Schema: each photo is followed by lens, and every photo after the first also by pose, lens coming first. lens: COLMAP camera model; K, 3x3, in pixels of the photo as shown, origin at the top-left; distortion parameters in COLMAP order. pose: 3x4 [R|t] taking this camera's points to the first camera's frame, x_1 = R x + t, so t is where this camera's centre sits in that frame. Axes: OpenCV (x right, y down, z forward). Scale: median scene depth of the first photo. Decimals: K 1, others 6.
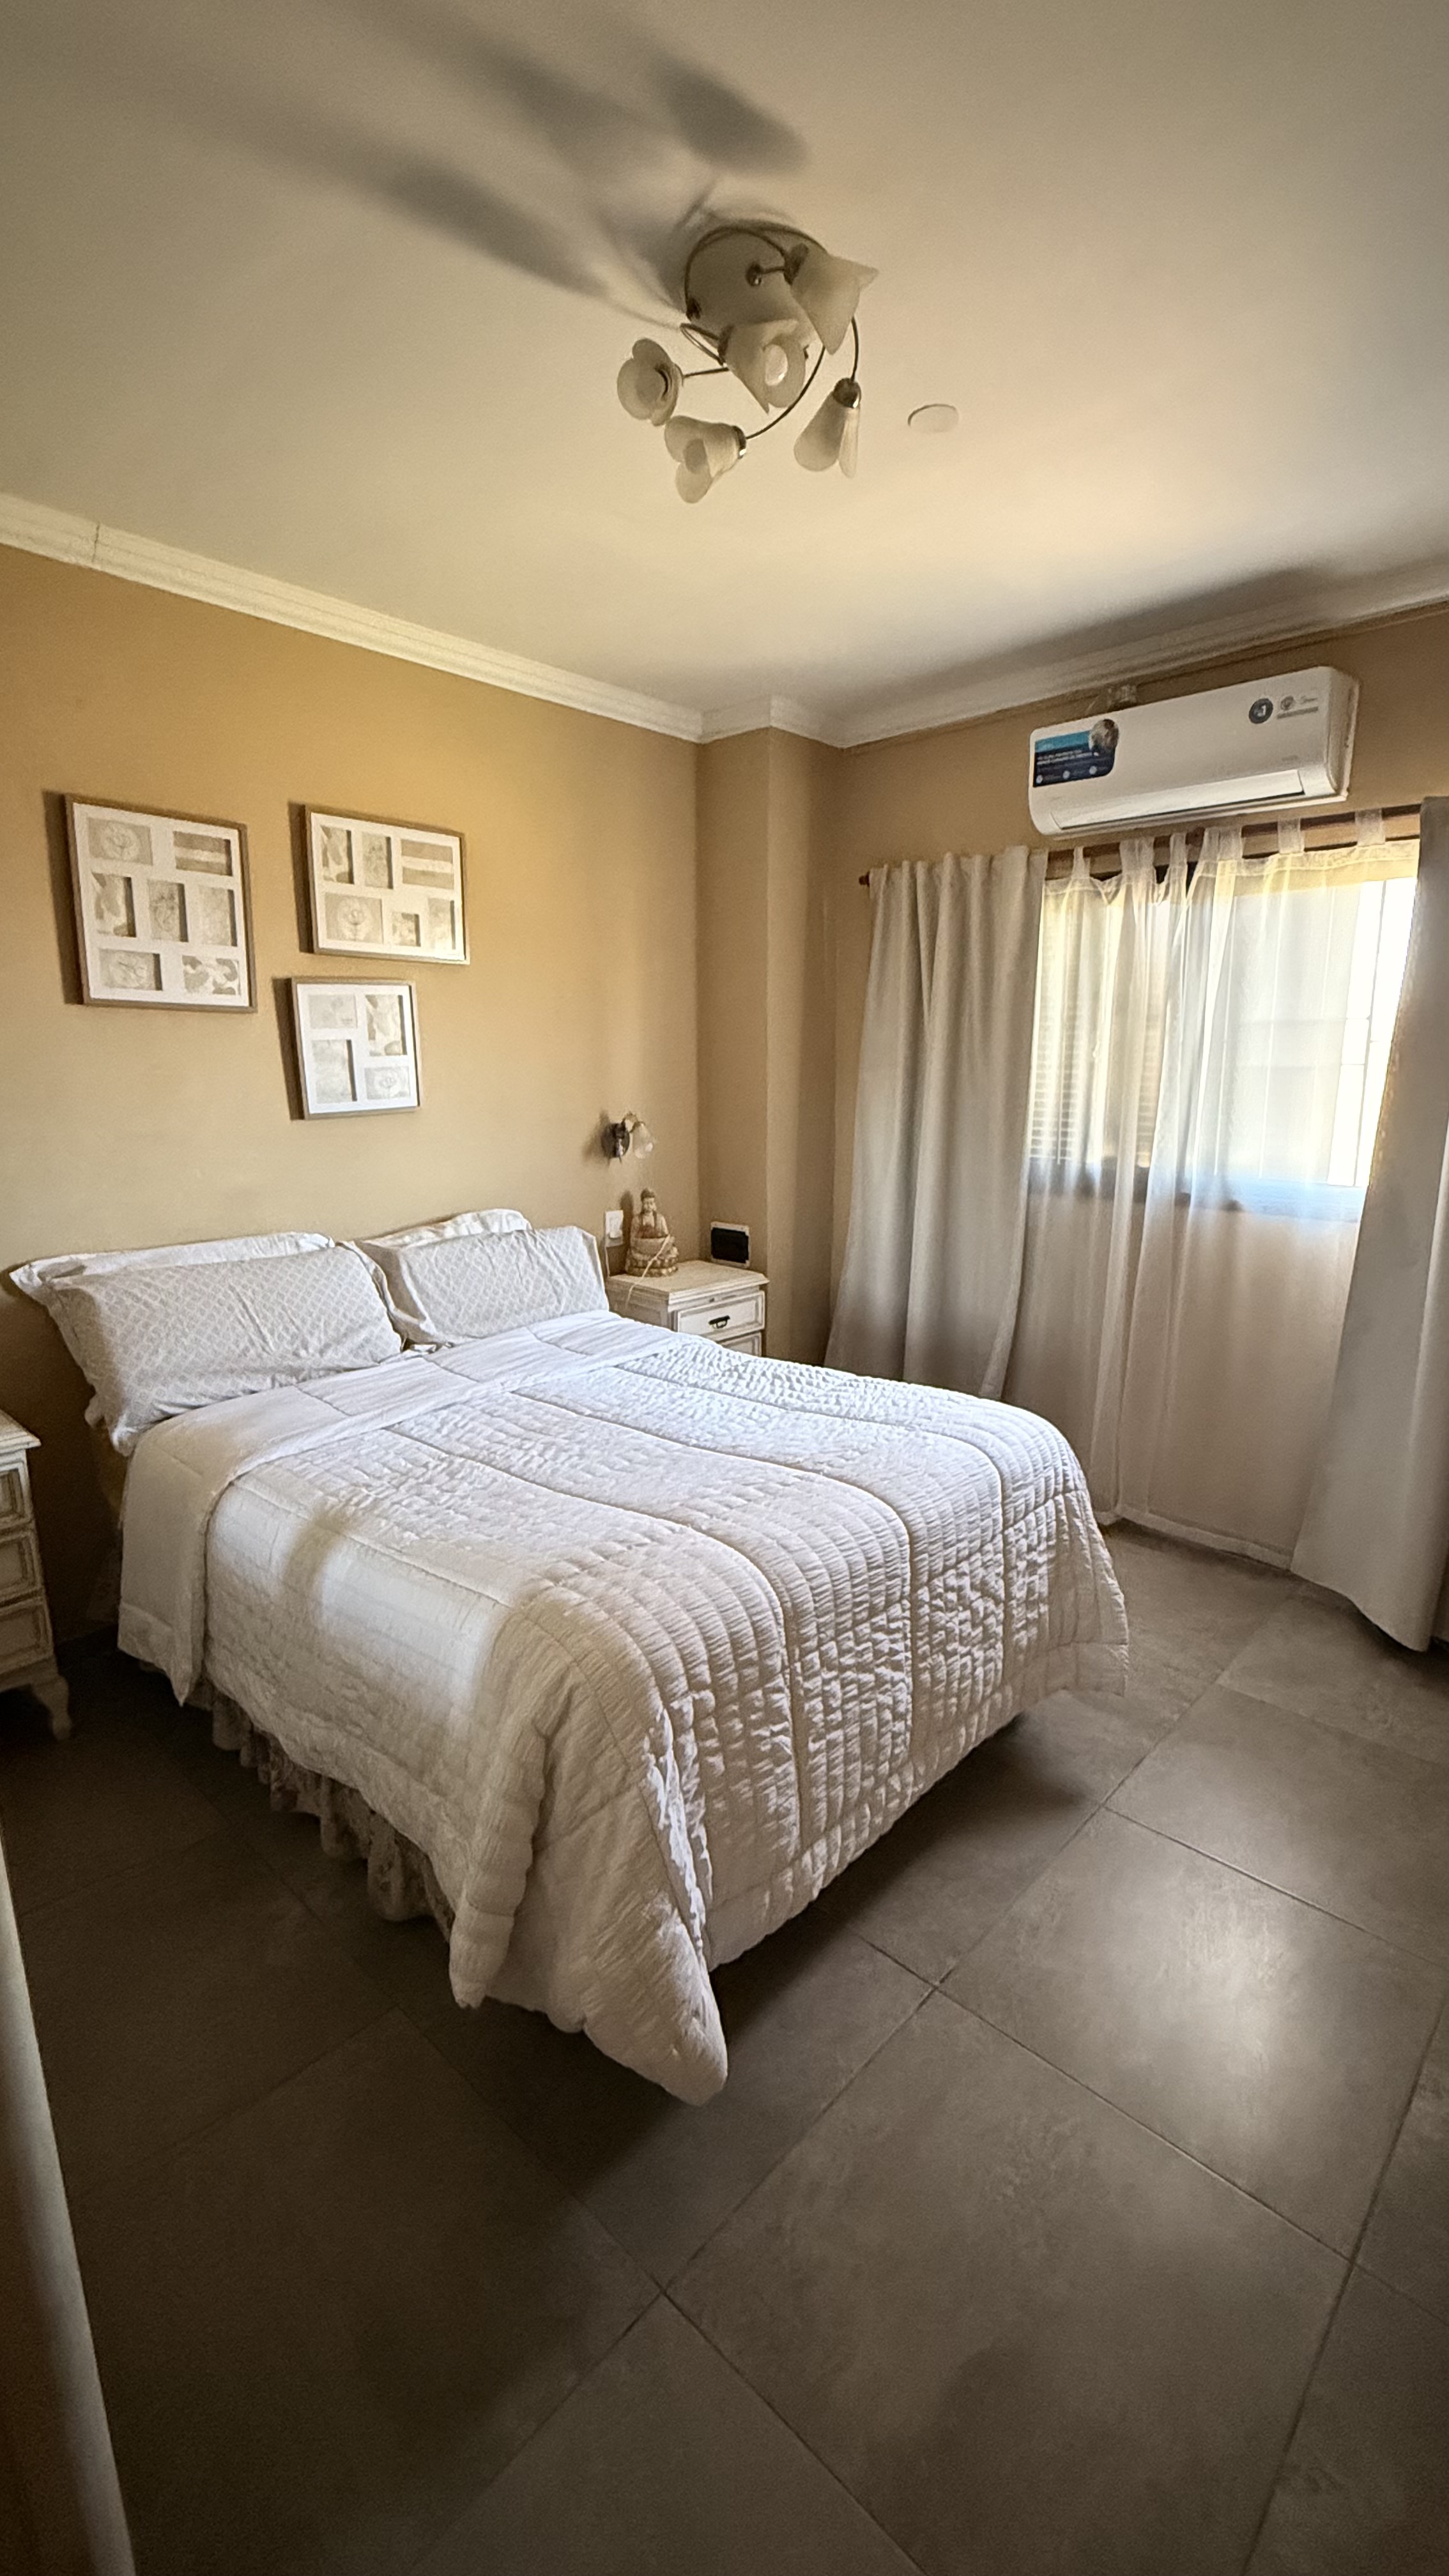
lens RADIAL K [[1108.0, 0, 728.0], [0, 1108.0, 1295.3], [0, 0, 1]] dist [-0.000356, -0.000061]
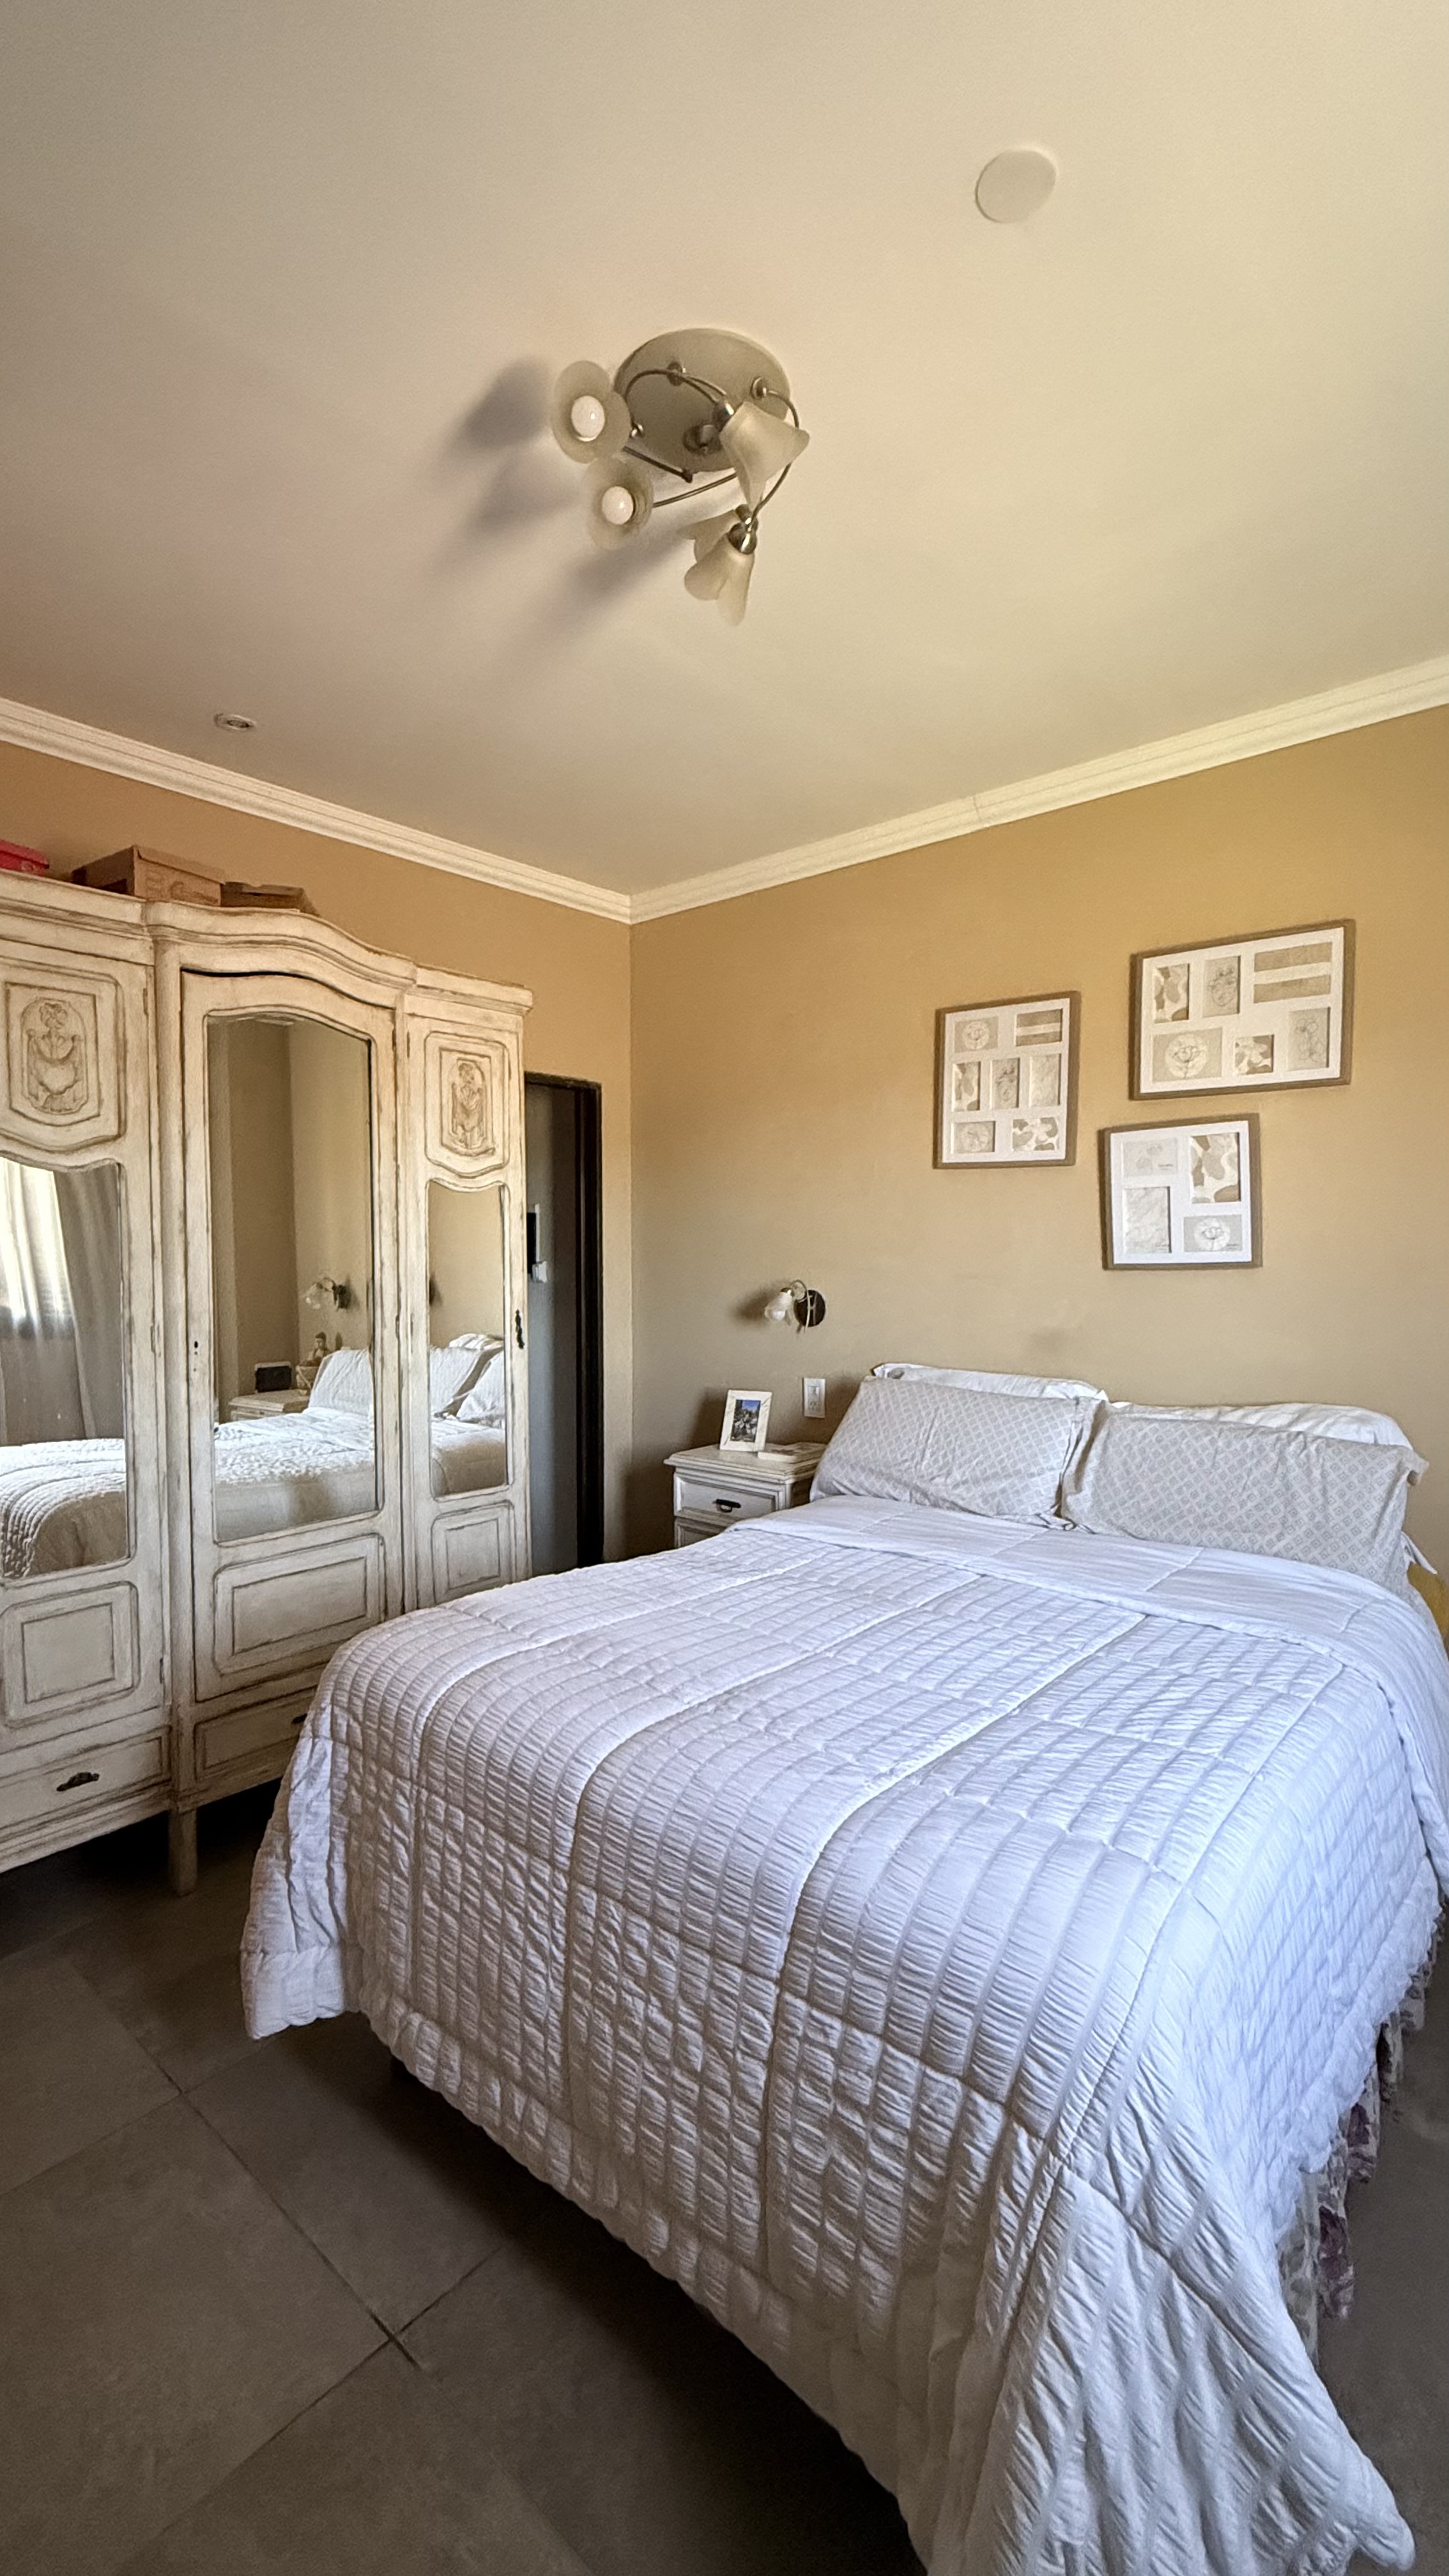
lens RADIAL K [[1108.0, 0, 724.6], [0, 1108.0, 1291.8], [0, 0, 1]] dist [-0.000356, -0.000061]
pose [[0.028414, 0.044214, -0.998618, 0.584343], [-0.214740, 0.975966, 0.037101, -0.105026], [0.976258, 0.213389, 0.037226, 0.651522]]
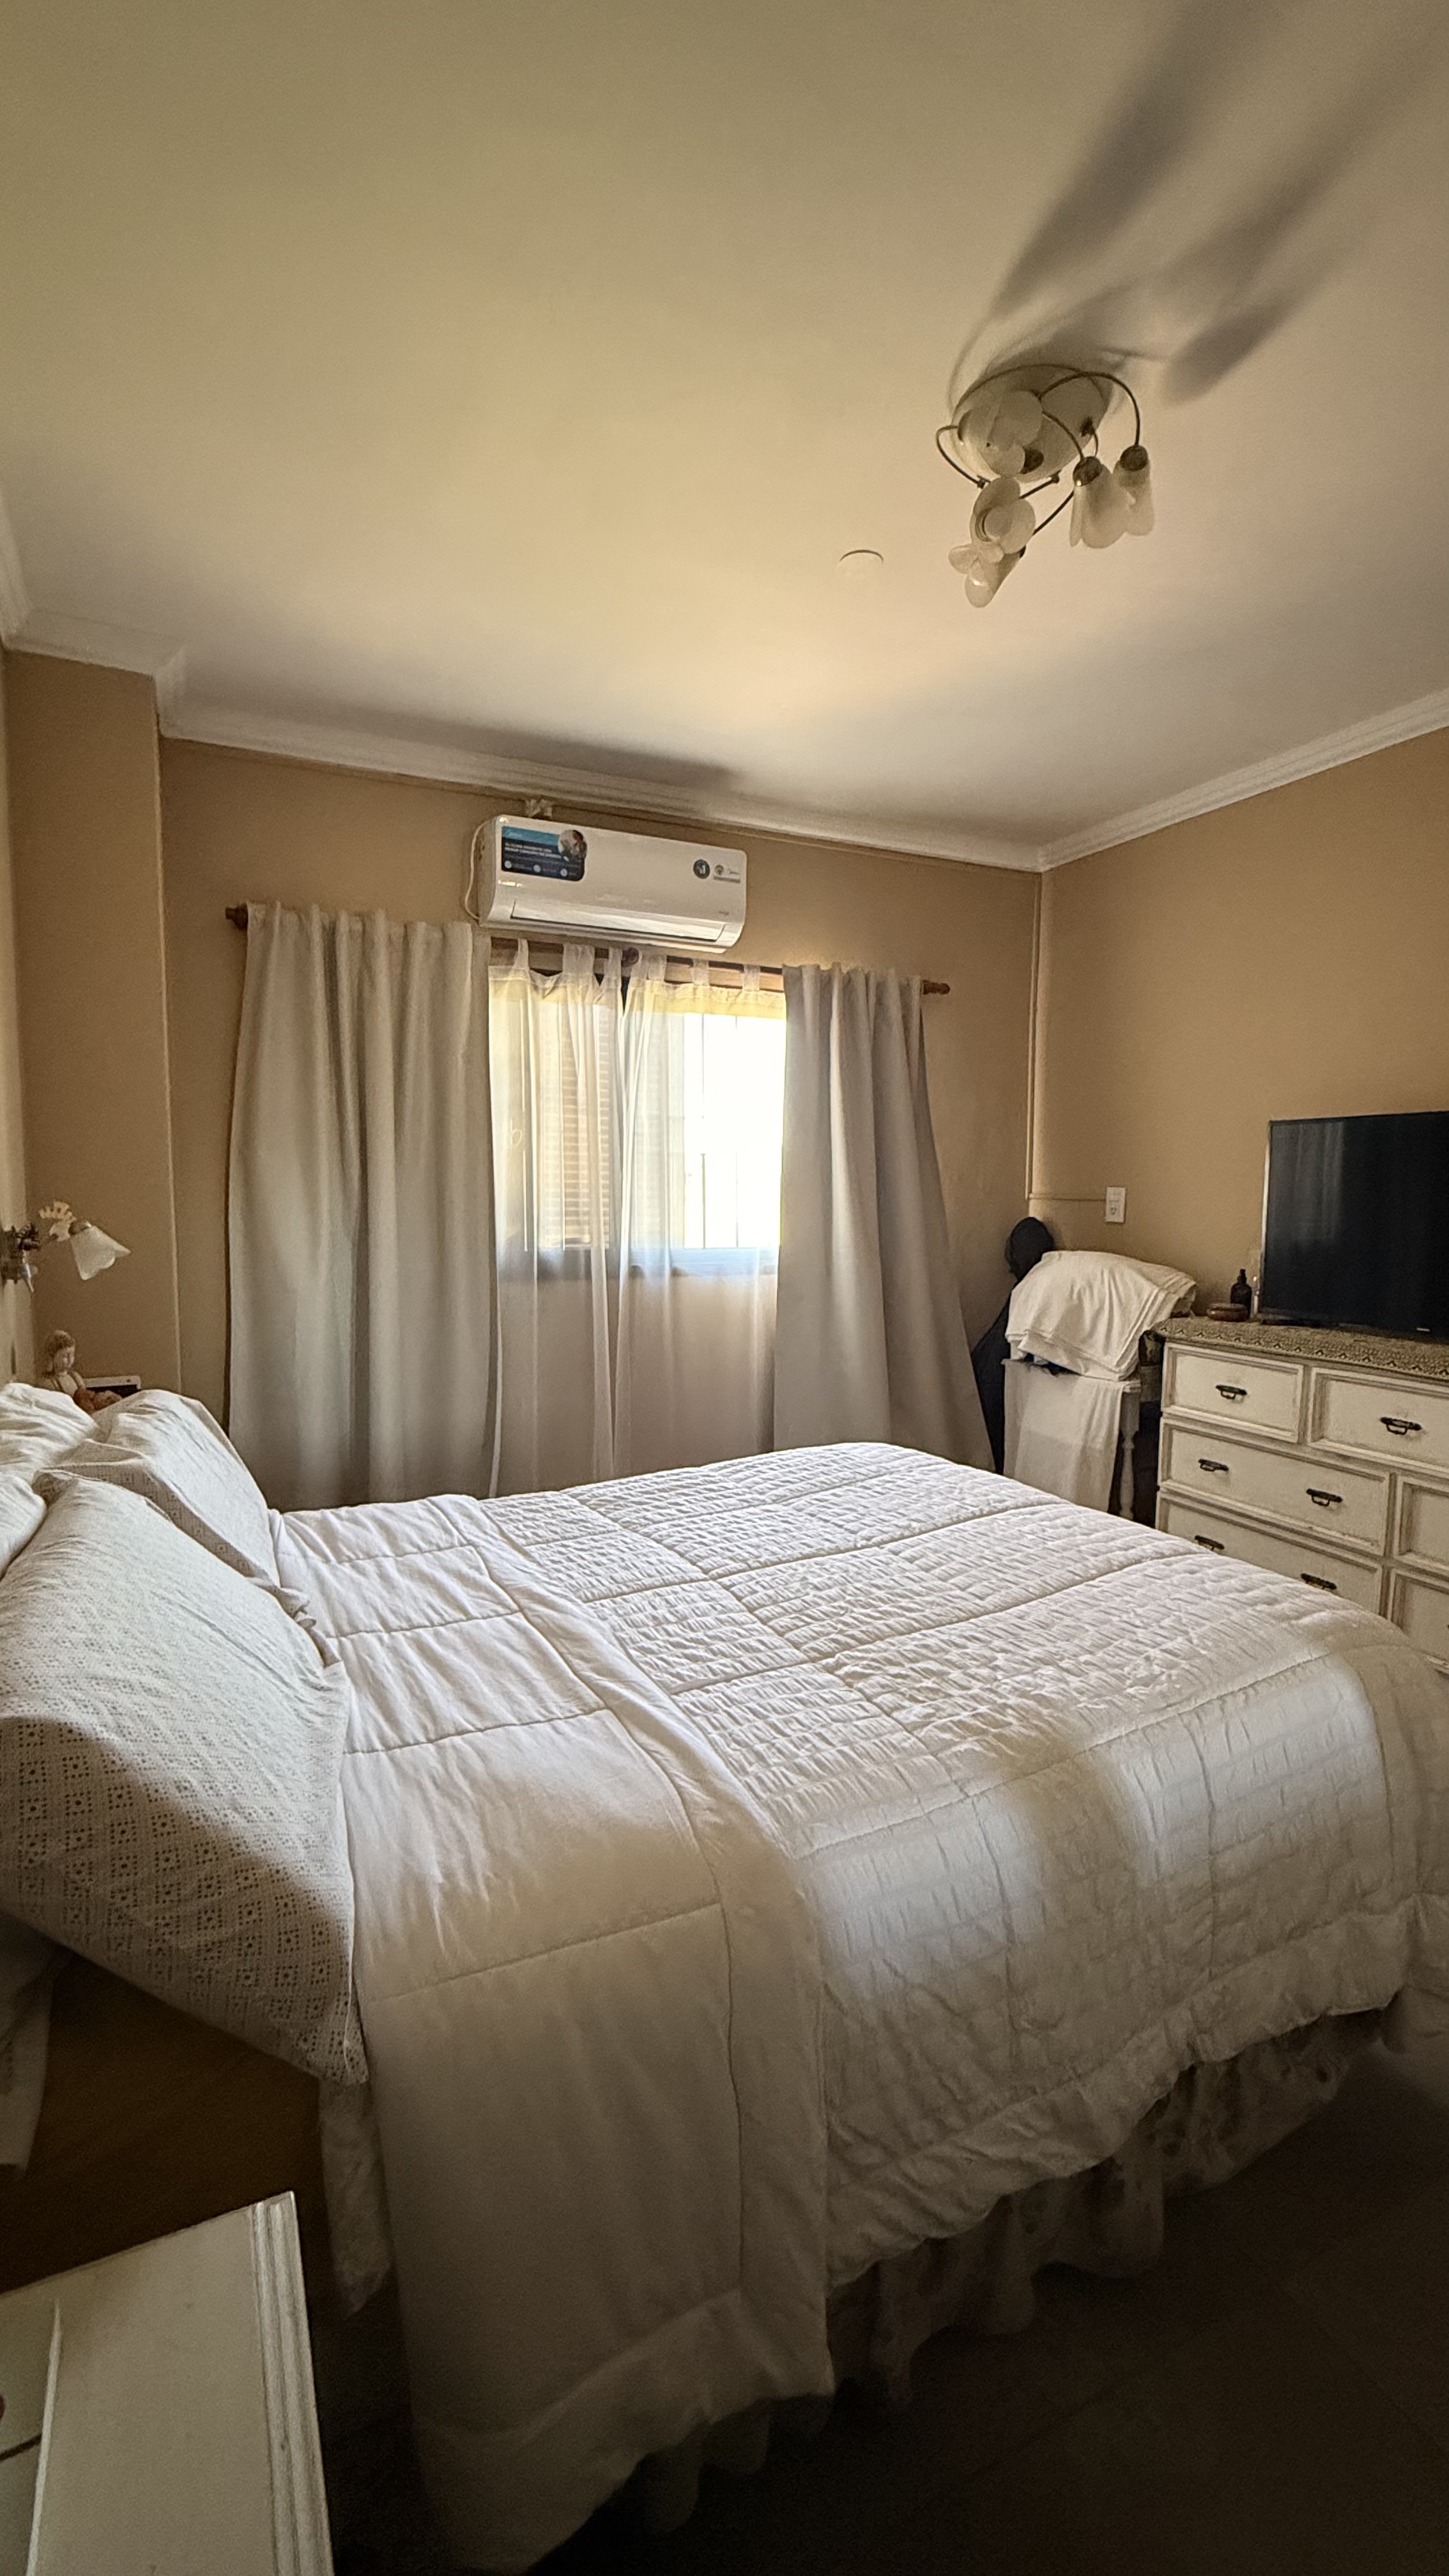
lens RADIAL K [[1108.0, 0, 731.0], [0, 1108.0, 1289.8], [0, 0, 1]] dist [-0.000356, -0.000061]
pose [[0.351426, -0.080724, 0.932729, -0.668931], [0.193603, 0.981007, 0.011958, -0.072011], [-0.915979, 0.176377, 0.360379, 0.581886]]
